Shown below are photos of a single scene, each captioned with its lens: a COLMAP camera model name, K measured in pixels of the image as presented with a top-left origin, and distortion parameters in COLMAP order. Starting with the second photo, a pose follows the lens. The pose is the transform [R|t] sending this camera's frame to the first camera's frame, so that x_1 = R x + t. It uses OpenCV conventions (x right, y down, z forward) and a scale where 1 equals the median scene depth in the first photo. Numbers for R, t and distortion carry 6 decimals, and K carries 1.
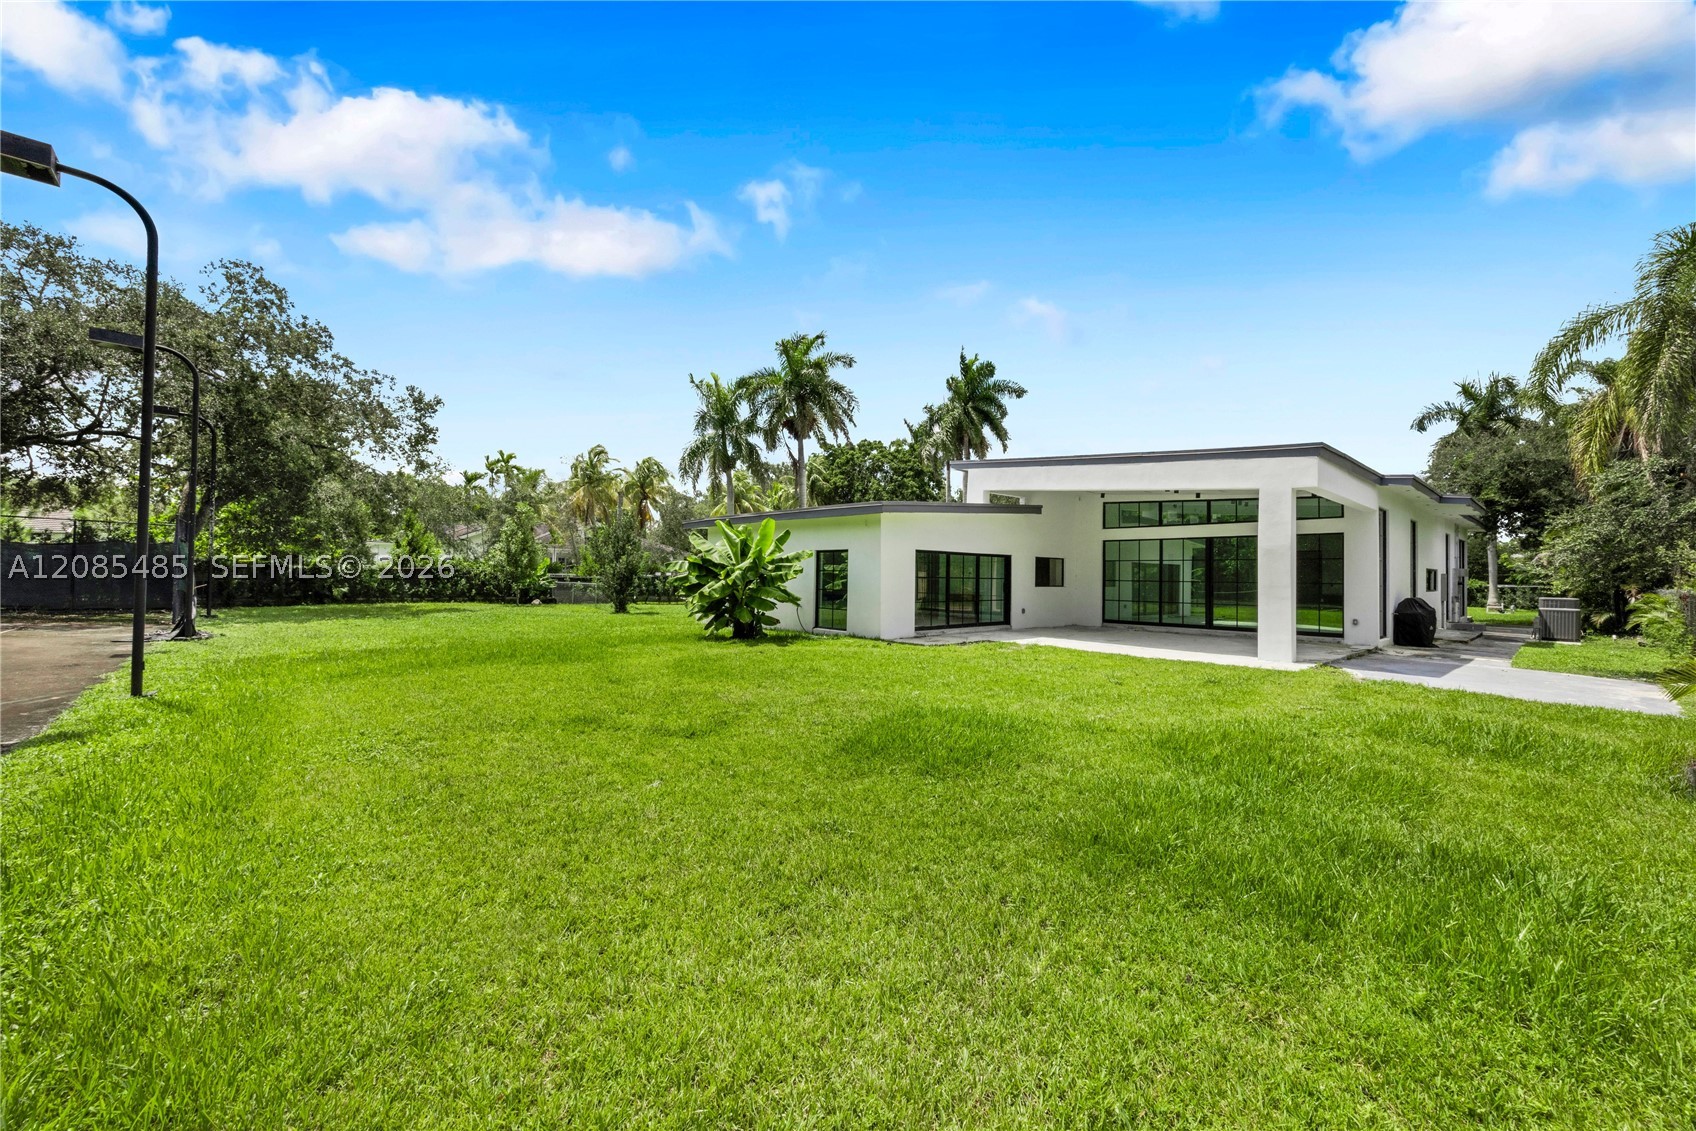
lens RADIAL K [[663.0, 0, 848.3], [0, 663.0, 560.8], [0, 0, 1]] dist [-0.006627, 0.000425]
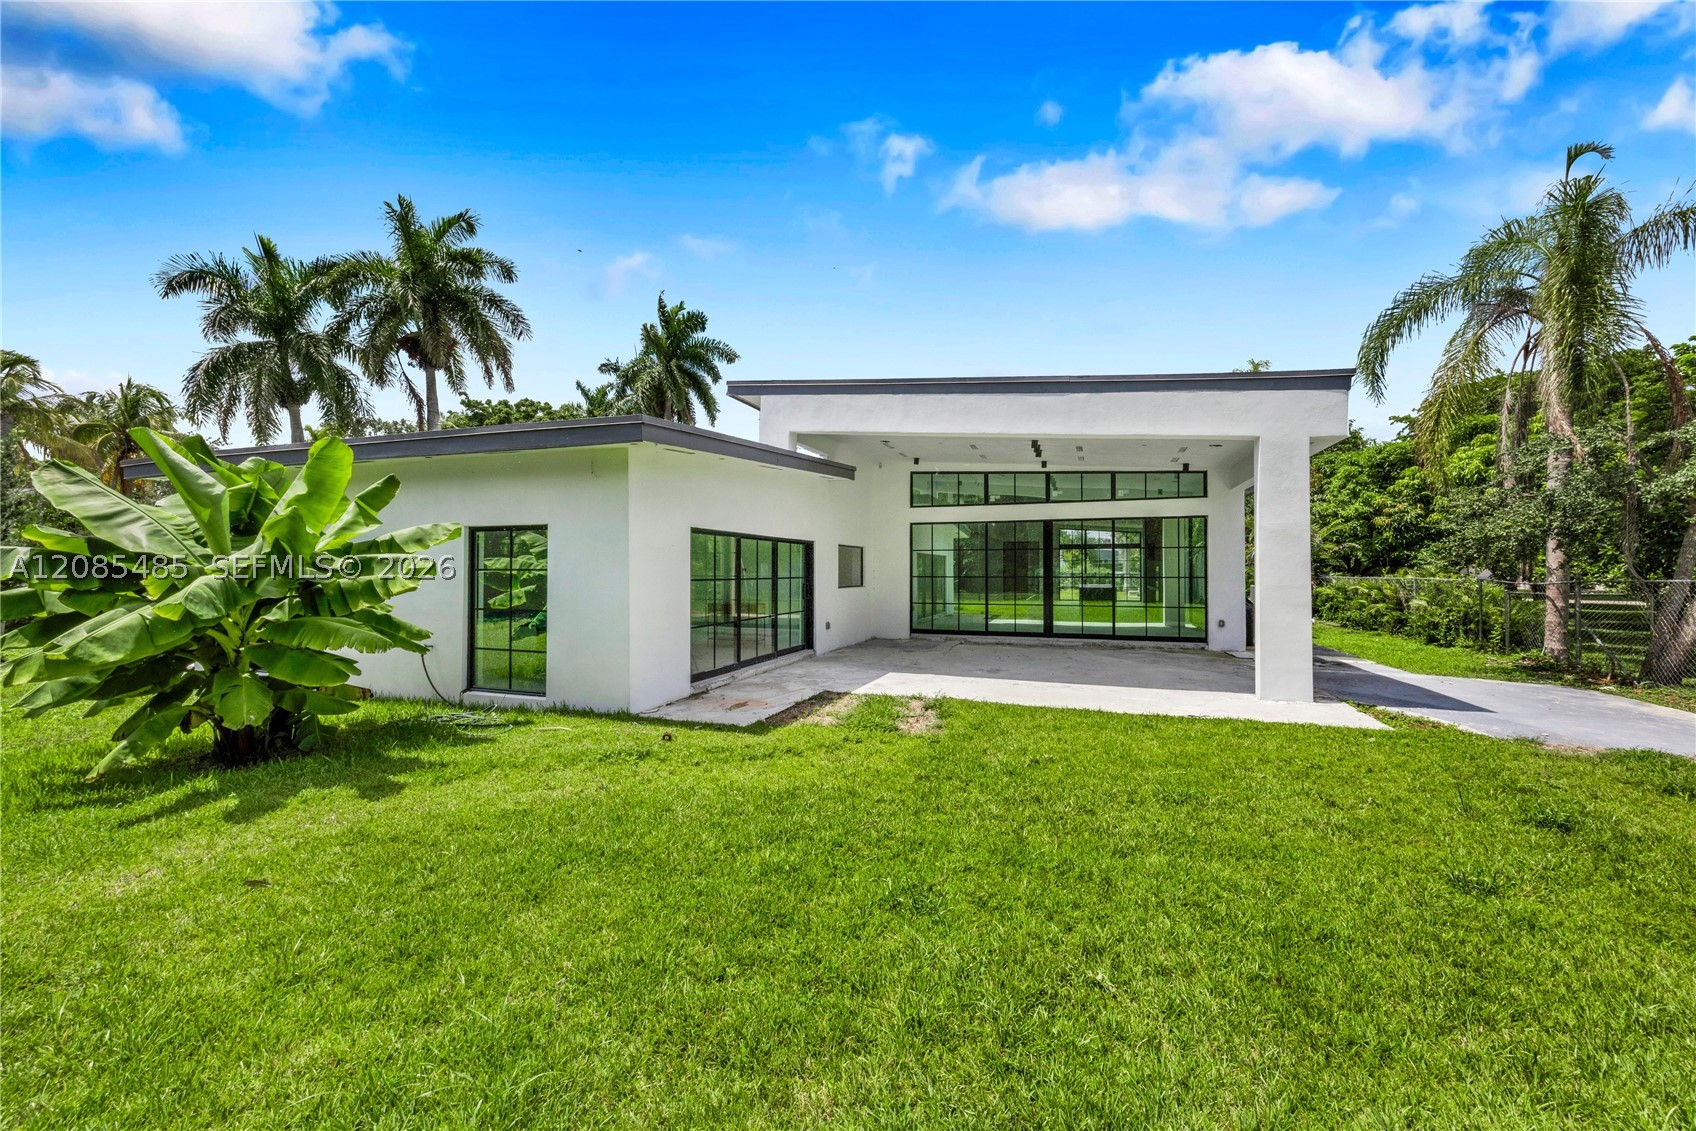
lens RADIAL K [[663.0, 0, 849.3], [0, 663.0, 551.8], [0, 0, 1]] dist [-0.006627, 0.000425]
pose [[0.880808, -0.000923, 0.473473, -0.023135], [0.002128, 0.999996, -0.002009, 0.002737], [-0.473469, 0.002777, 0.880806, 0.321690]]
